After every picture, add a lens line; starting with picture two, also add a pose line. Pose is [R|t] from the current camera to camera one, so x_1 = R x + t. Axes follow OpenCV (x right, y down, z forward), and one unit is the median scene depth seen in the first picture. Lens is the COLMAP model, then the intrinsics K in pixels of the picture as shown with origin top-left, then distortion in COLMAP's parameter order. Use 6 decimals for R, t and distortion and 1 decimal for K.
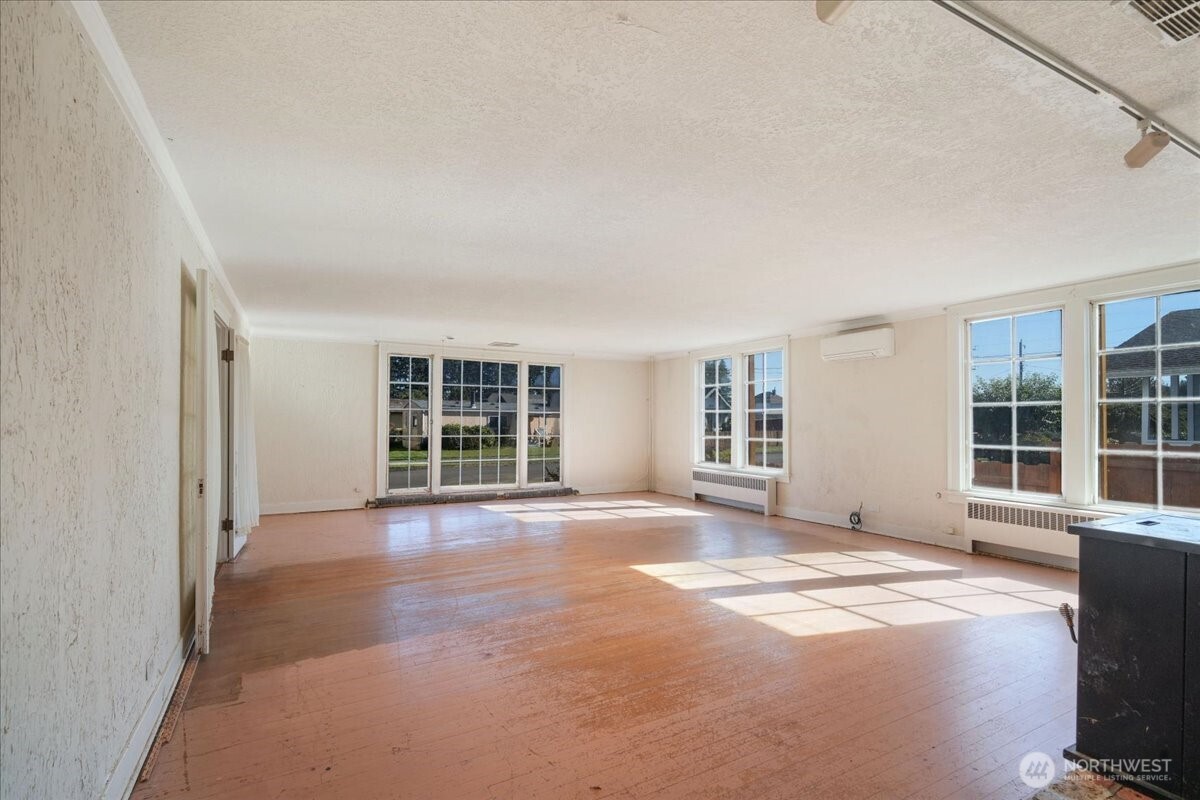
lens RADIAL K [[560.8, 0, 599.0], [0, 560.8, 405.7], [0, 0, 1]] dist [-0.000363, -0.000622]
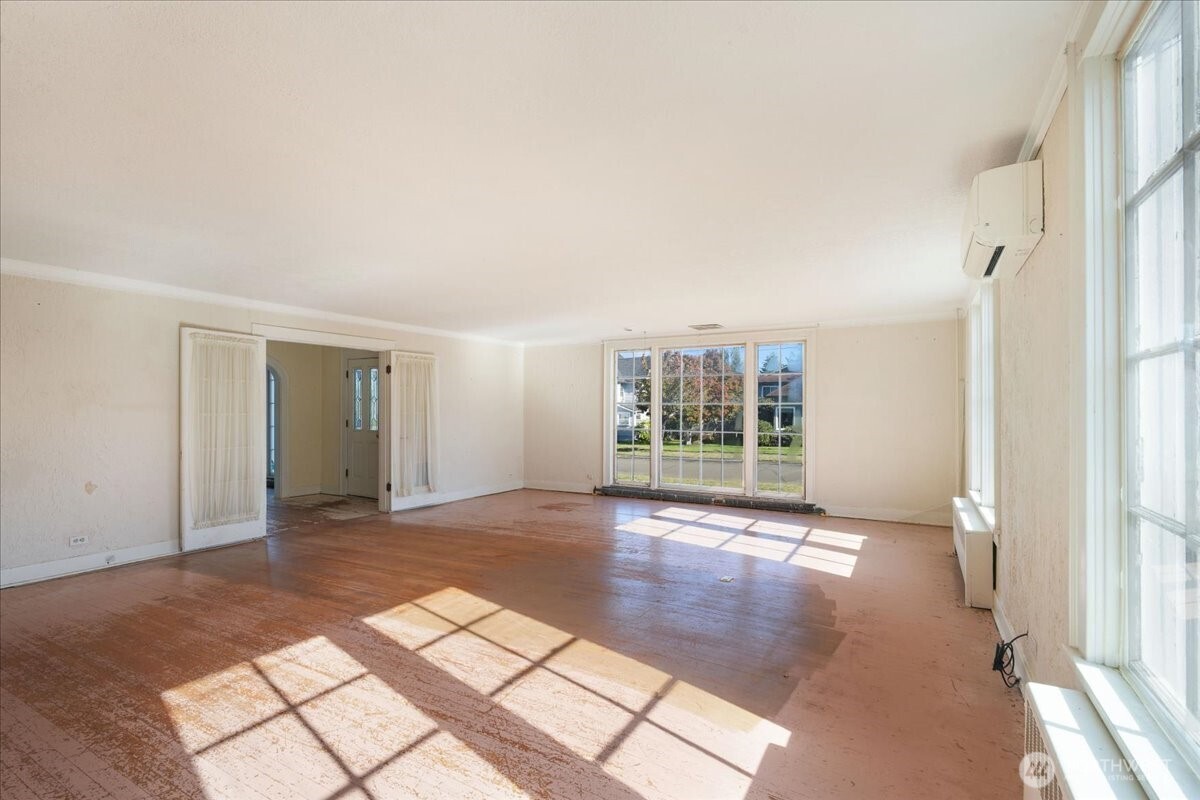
lens RADIAL K [[560.8, 0, 599.0], [0, 560.8, 405.7], [0, 0, 1]] dist [-0.000363, -0.000622]
pose [[0.524788, -0.009283, -0.851182, 0.972119], [0.021807, 0.999759, 0.002541, 0.013632], [0.850954, -0.019895, 0.524864, 0.806397]]
